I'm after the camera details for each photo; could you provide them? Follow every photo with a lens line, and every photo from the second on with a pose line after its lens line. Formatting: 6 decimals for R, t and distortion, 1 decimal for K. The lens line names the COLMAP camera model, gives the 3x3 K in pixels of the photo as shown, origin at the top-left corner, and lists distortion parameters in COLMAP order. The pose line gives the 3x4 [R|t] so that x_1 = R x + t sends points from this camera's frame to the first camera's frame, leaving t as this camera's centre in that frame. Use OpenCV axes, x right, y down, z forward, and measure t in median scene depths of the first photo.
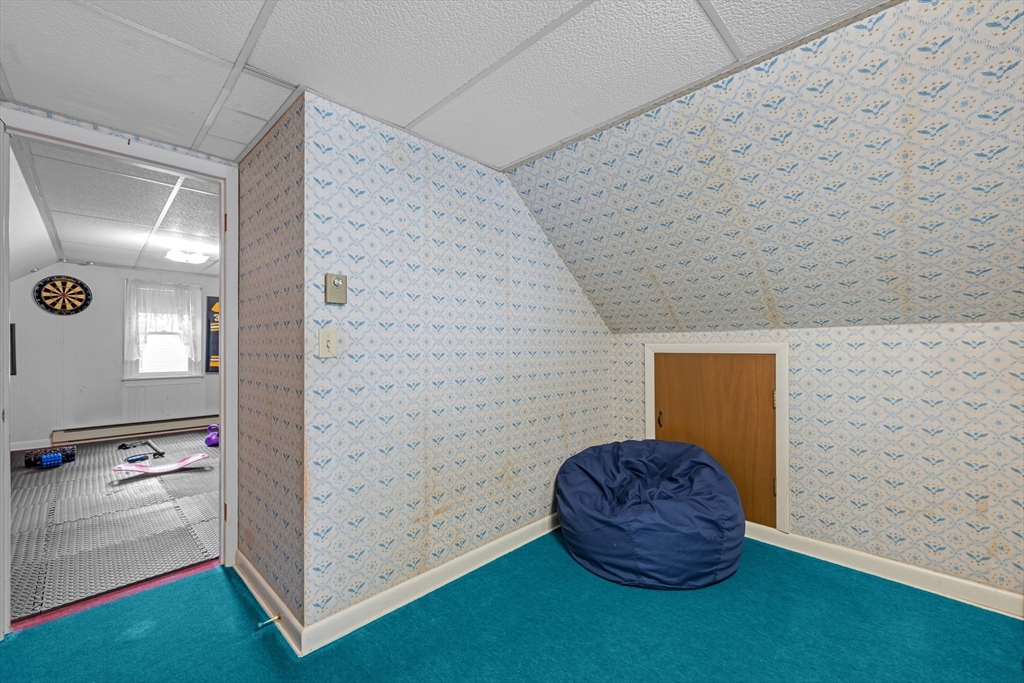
lens RADIAL K [[414.1, 0, 512.0], [0, 414.1, 341.5], [0, 0, 1]] dist [0.000437, -0.000055]
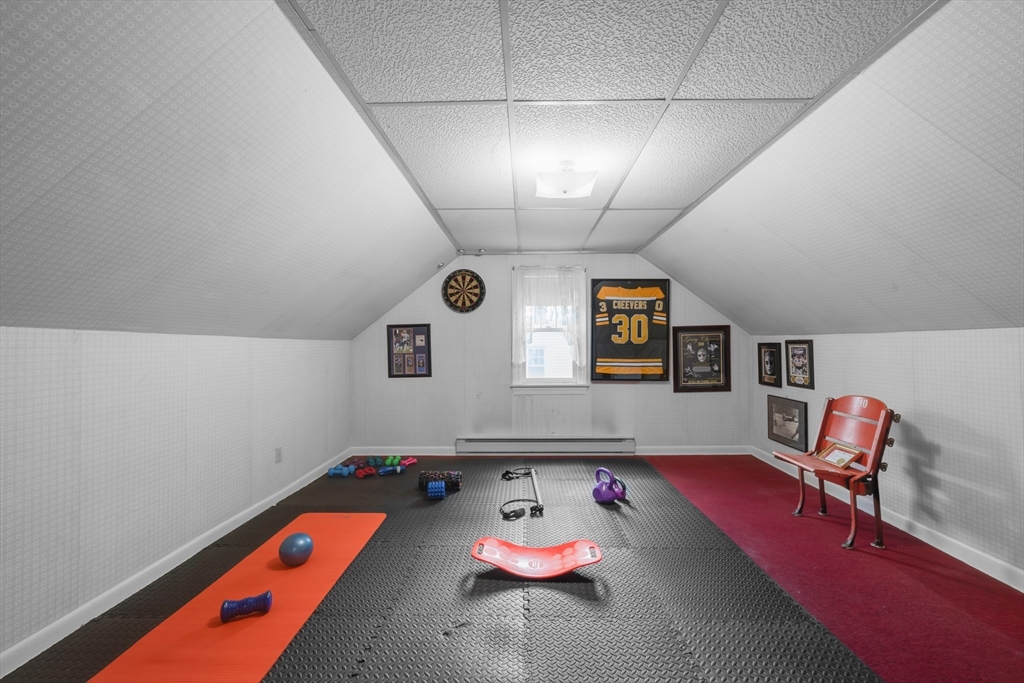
lens RADIAL K [[414.1, 0, 512.0], [0, 414.1, 341.5], [0, 0, 1]] dist [0.000437, -0.000055]
pose [[0.687147, -0.014571, -0.726372, -0.338532], [0.011257, 0.999892, -0.009408, 0.010079], [0.726431, -0.001712, 0.687238, 0.439729]]
